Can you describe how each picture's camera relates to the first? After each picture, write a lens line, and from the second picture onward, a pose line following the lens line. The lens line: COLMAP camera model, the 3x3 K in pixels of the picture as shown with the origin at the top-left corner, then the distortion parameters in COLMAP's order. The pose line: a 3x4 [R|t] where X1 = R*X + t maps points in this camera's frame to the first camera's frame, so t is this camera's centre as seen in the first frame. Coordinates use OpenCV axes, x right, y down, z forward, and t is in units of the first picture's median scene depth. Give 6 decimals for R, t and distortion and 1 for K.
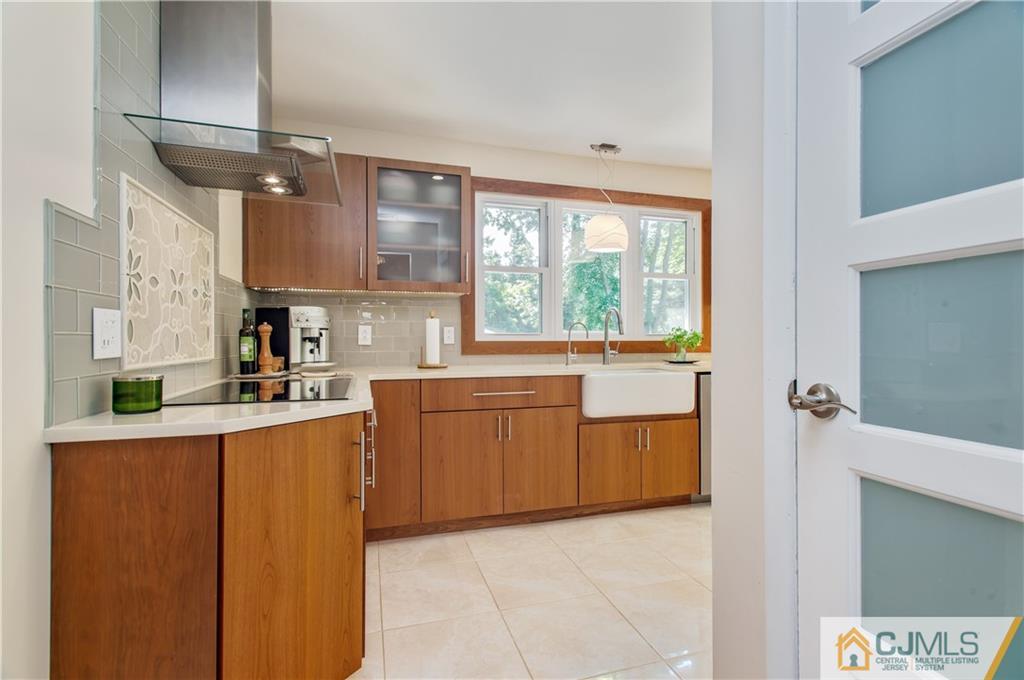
lens RADIAL K [[480.8, 0, 512.0], [0, 480.8, 340.0], [0, 0, 1]] dist [0.001254, -0.000205]
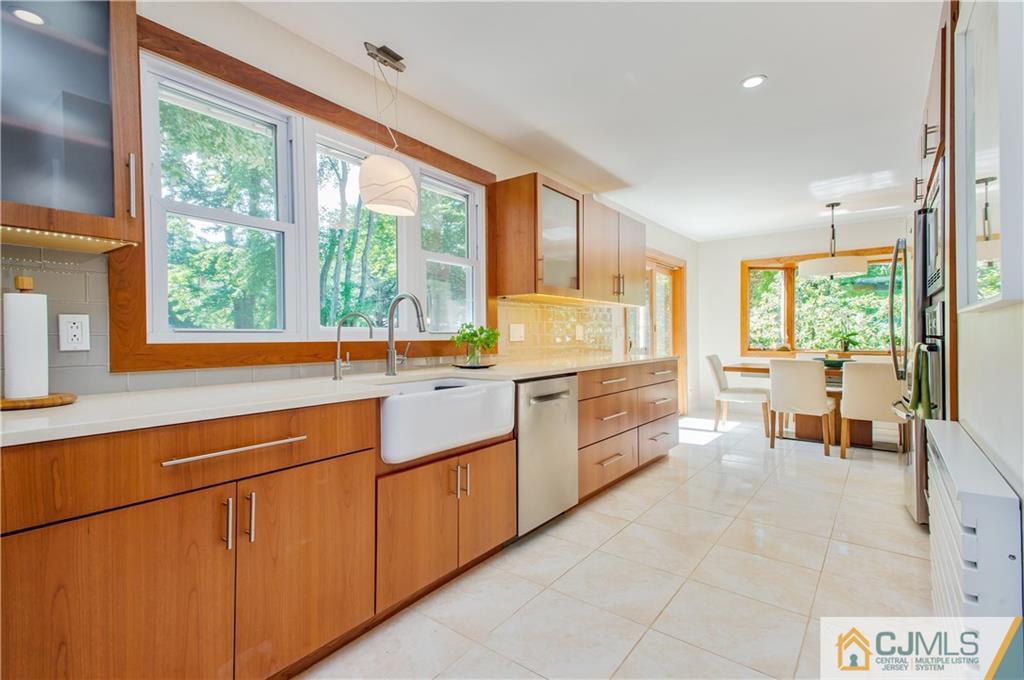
lens RADIAL K [[471.9, 0, 512.0], [0, 471.9, 340.0], [0, 0, 1]] dist [0.083332, -0.031006]
pose [[0.808892, -0.006896, 0.587917, -0.066886], [0.005988, 0.999976, 0.003490, -0.001384], [-0.587927, 0.000698, 0.808914, 0.346538]]
